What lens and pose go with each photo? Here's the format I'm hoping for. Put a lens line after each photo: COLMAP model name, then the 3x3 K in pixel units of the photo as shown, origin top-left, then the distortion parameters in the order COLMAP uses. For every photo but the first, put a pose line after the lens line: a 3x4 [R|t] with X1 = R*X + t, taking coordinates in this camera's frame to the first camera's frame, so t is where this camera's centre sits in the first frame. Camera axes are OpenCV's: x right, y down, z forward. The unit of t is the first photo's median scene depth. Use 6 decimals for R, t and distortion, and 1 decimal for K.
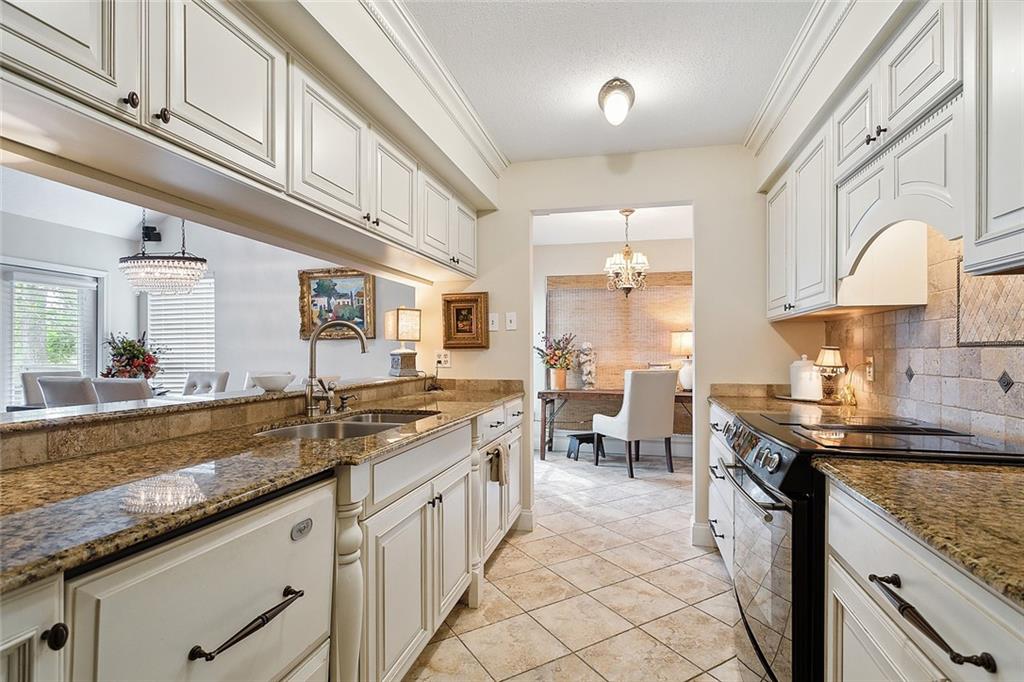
lens RADIAL K [[494.1, 0, 512.6], [0, 494.1, 350.5], [0, 0, 1]] dist [0.001198, 0.001104]
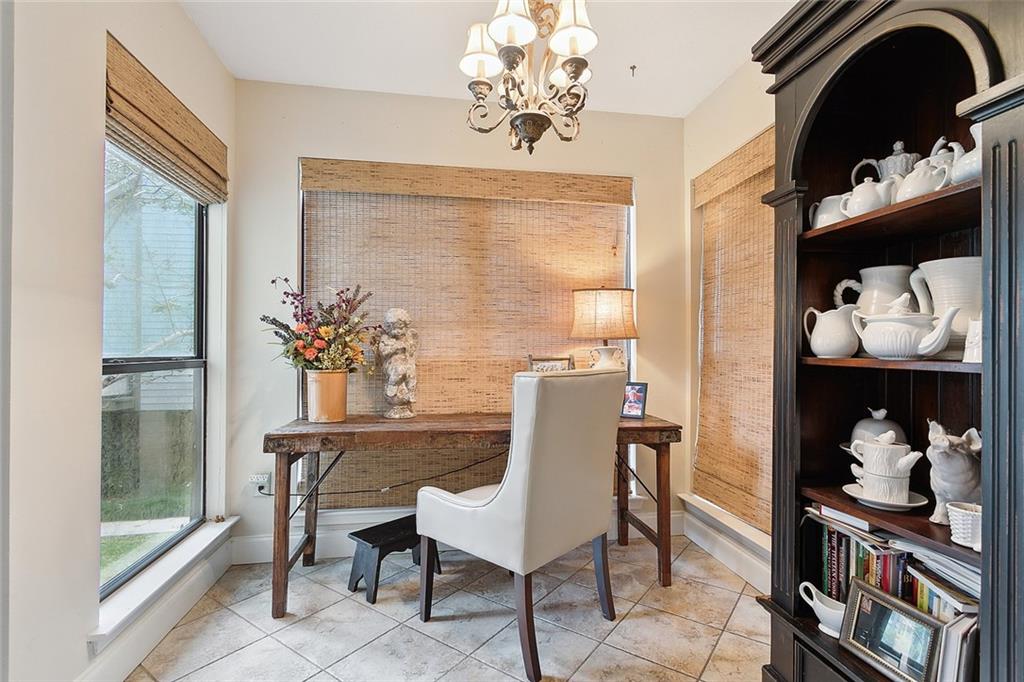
lens RADIAL K [[494.1, 0, 503.2], [0, 494.1, 356.8], [0, 0, 1]] dist [0.001198, 0.001104]
pose [[0.922909, -0.003558, 0.385001, 0.069647], [-0.001401, 0.999920, 0.012601, 0.020367], [-0.385015, -0.012169, 0.922830, 0.564533]]
